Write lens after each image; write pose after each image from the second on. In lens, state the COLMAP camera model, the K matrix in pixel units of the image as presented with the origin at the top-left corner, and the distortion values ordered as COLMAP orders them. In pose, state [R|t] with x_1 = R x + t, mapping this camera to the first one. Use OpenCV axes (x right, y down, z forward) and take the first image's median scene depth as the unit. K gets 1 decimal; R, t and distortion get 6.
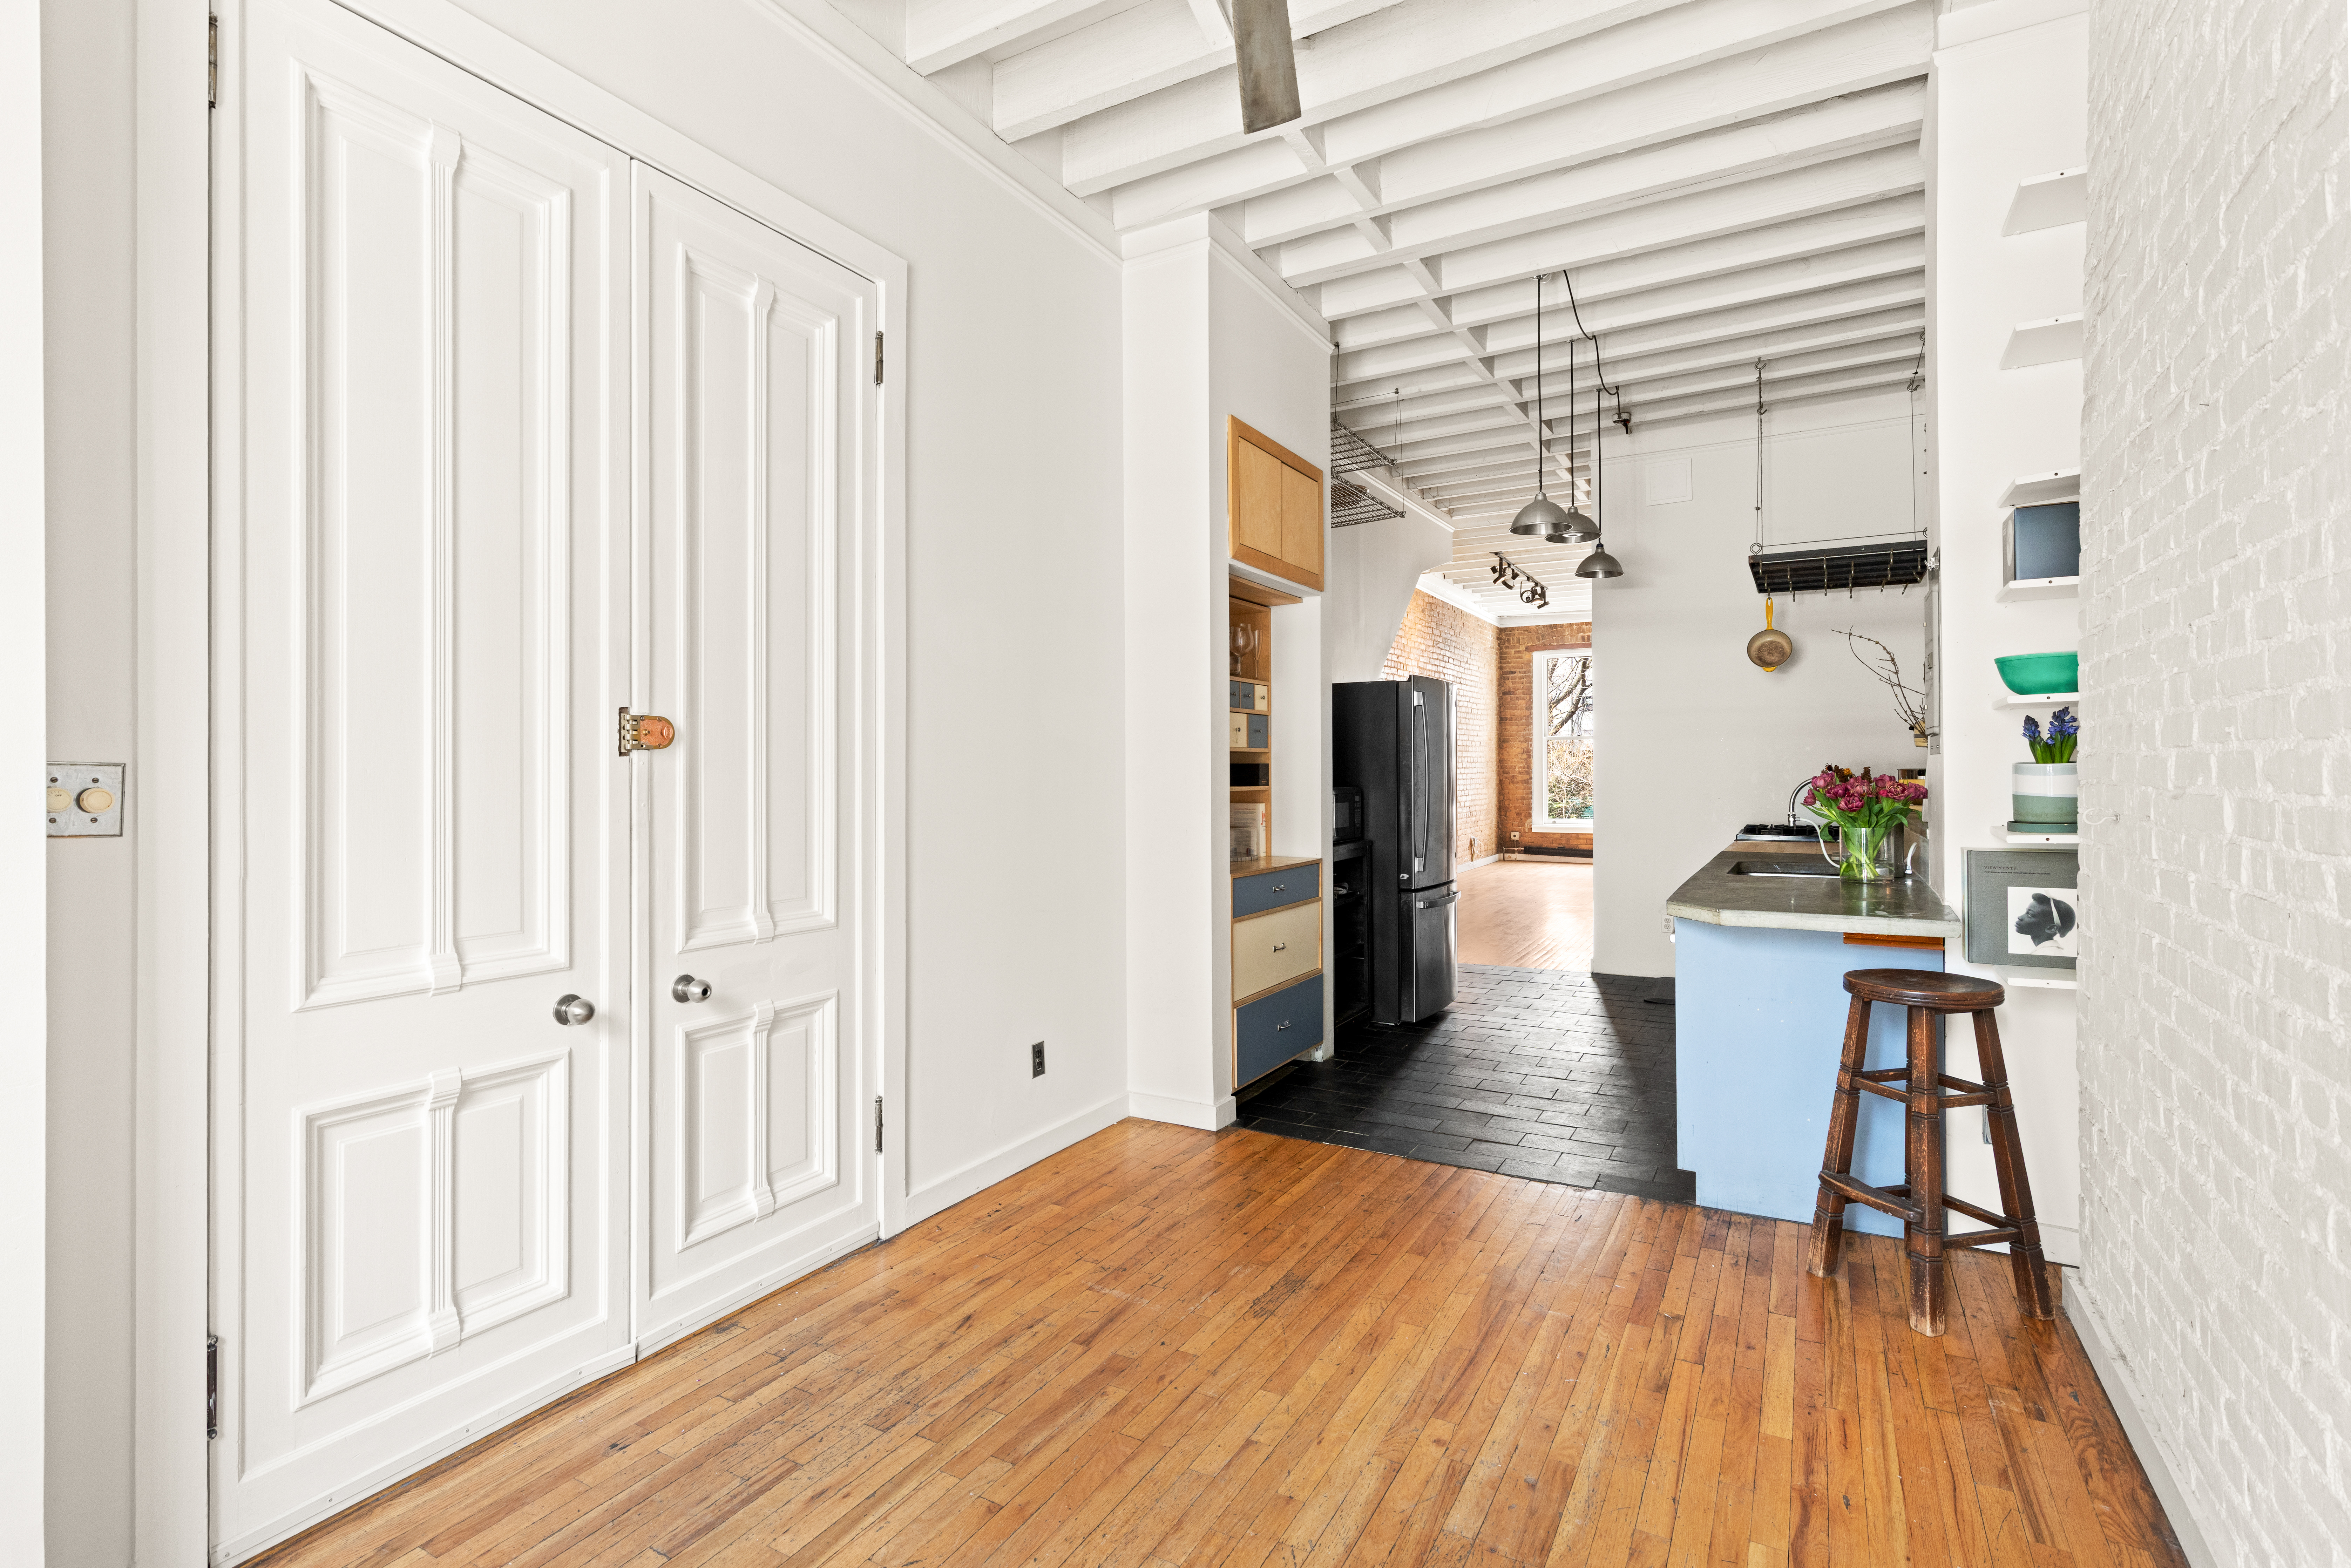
lens RADIAL K [[1142.1, 0, 1170.5], [0, 1142.1, 778.9], [0, 0, 1]] dist [-0.002378, -0.000193]
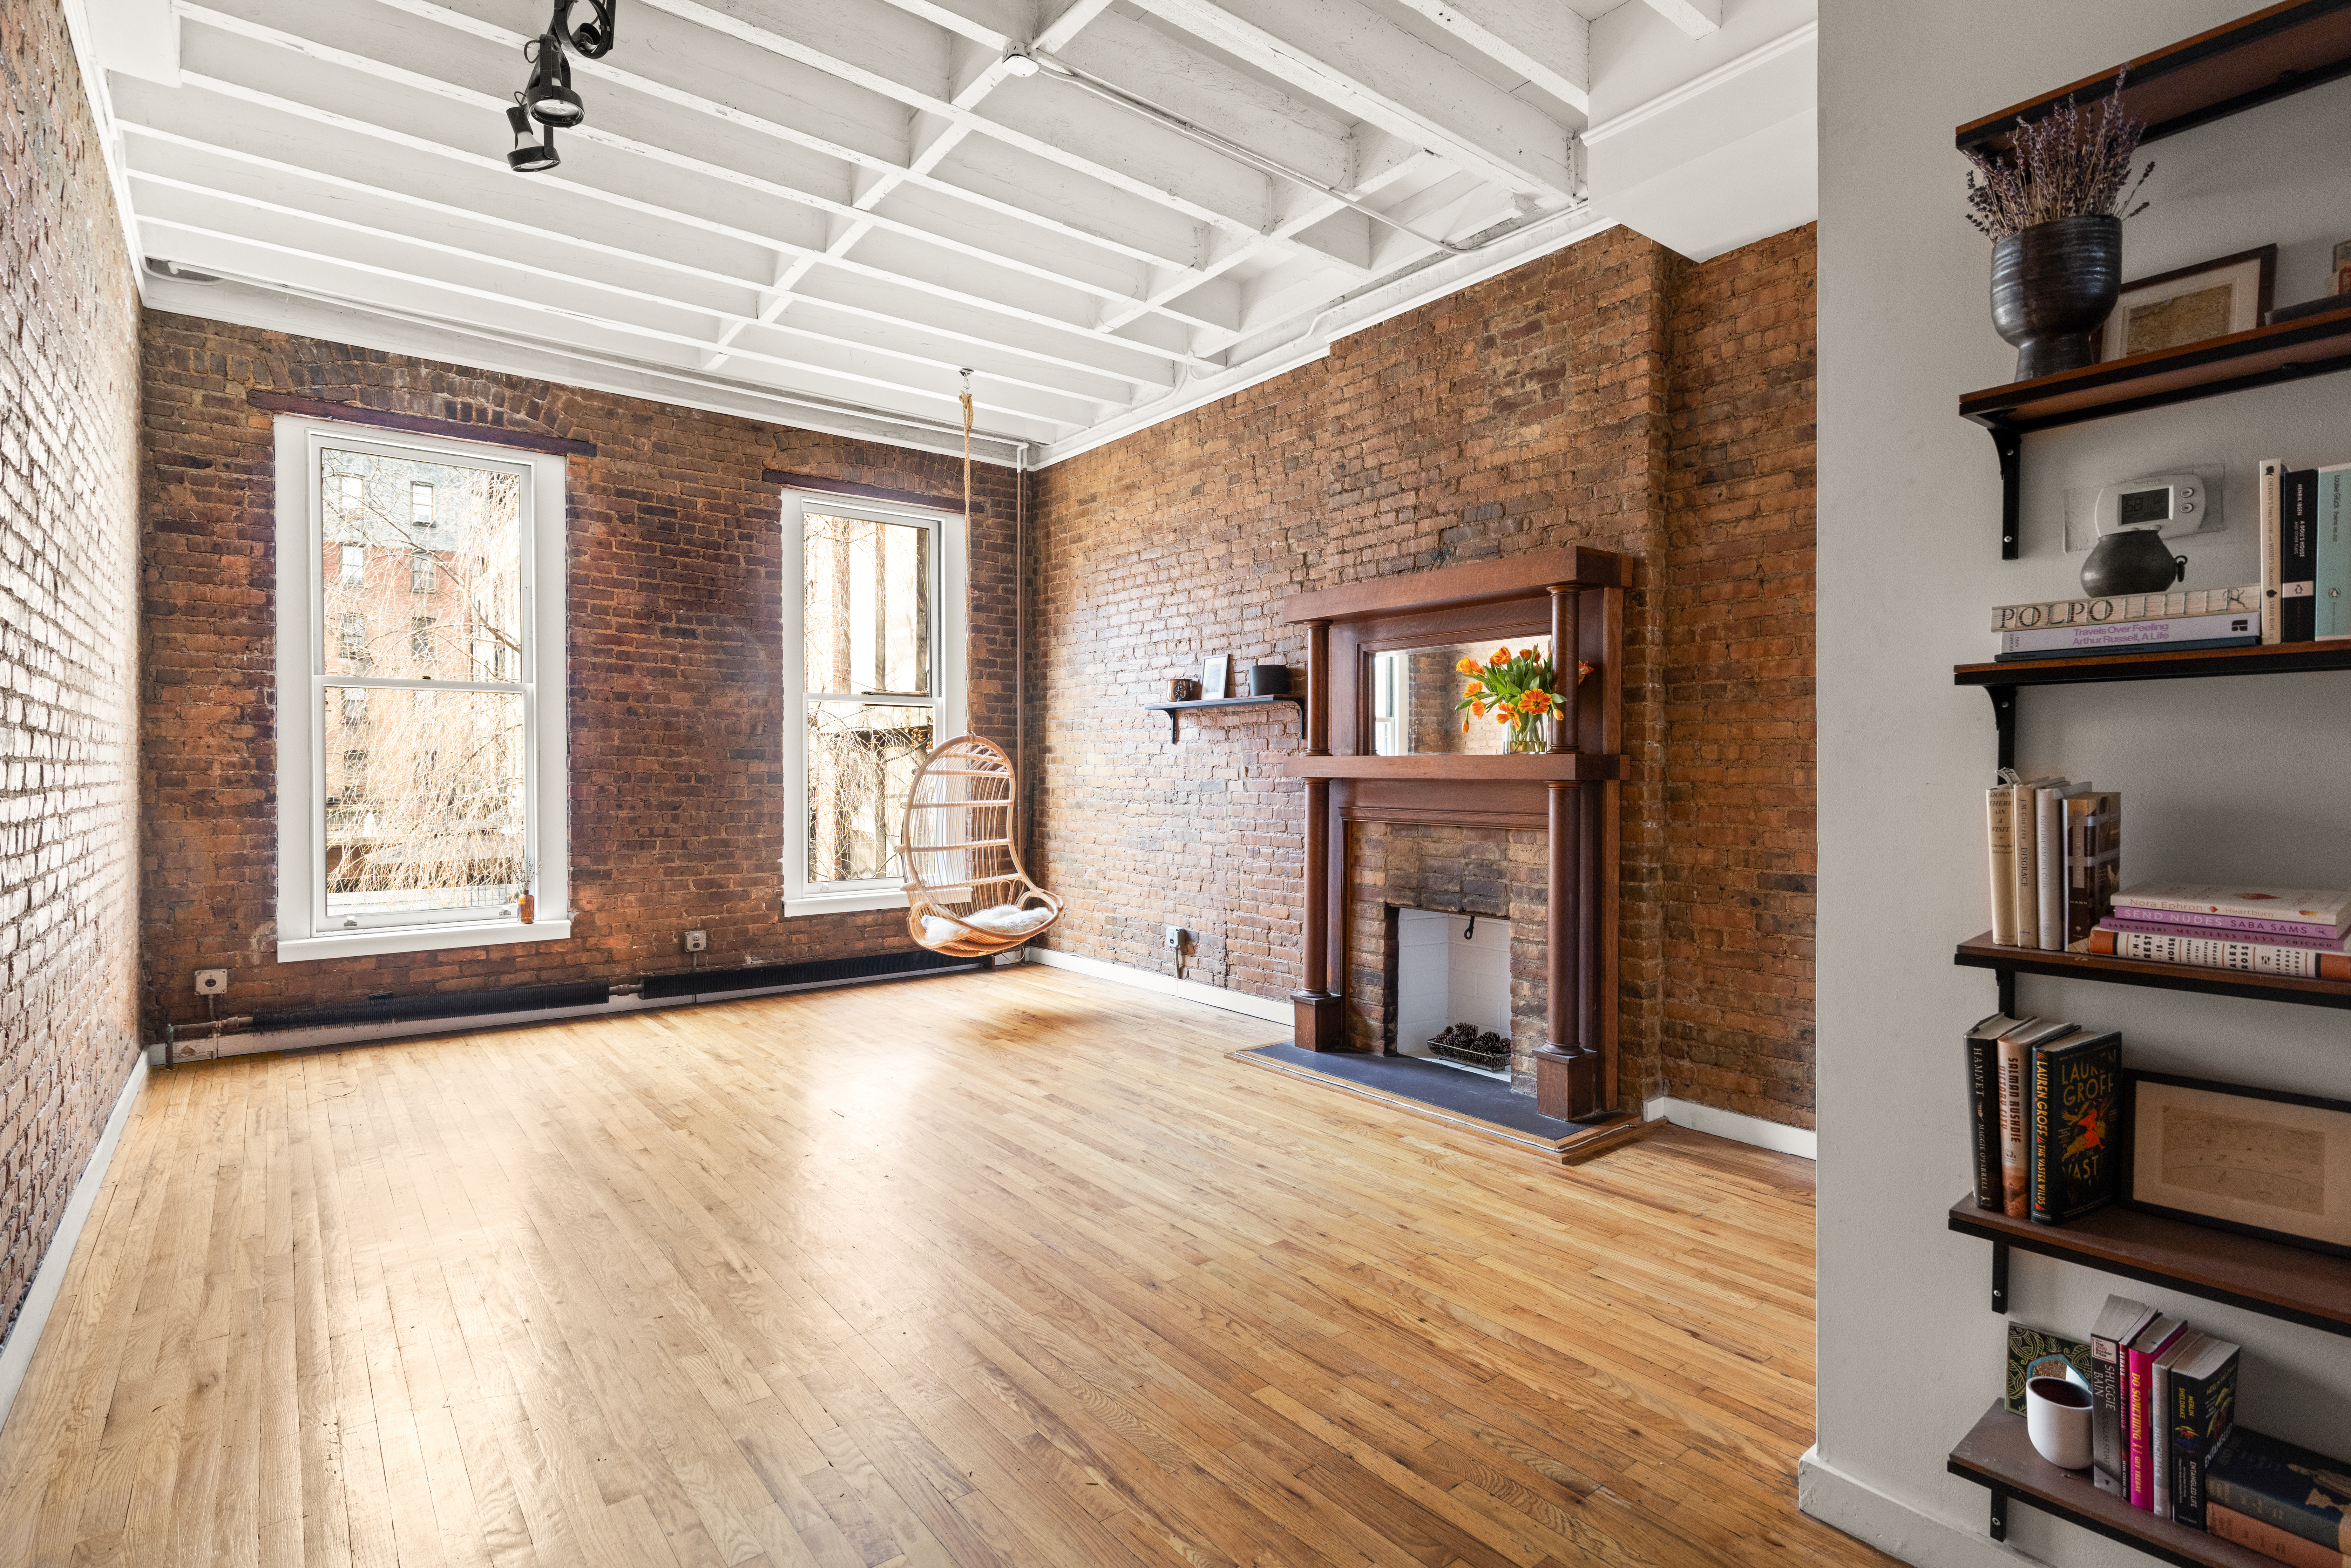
lens RADIAL K [[1142.1, 0, 1172.4], [0, 1142.1, 785.5], [0, 0, 1]] dist [-0.002378, -0.000193]
pose [[0.389179, -0.004958, 0.921149, 0.115095], [0.004639, 0.999983, 0.003423, -0.004308], [-0.921151, 0.002941, 0.389195, 0.634410]]
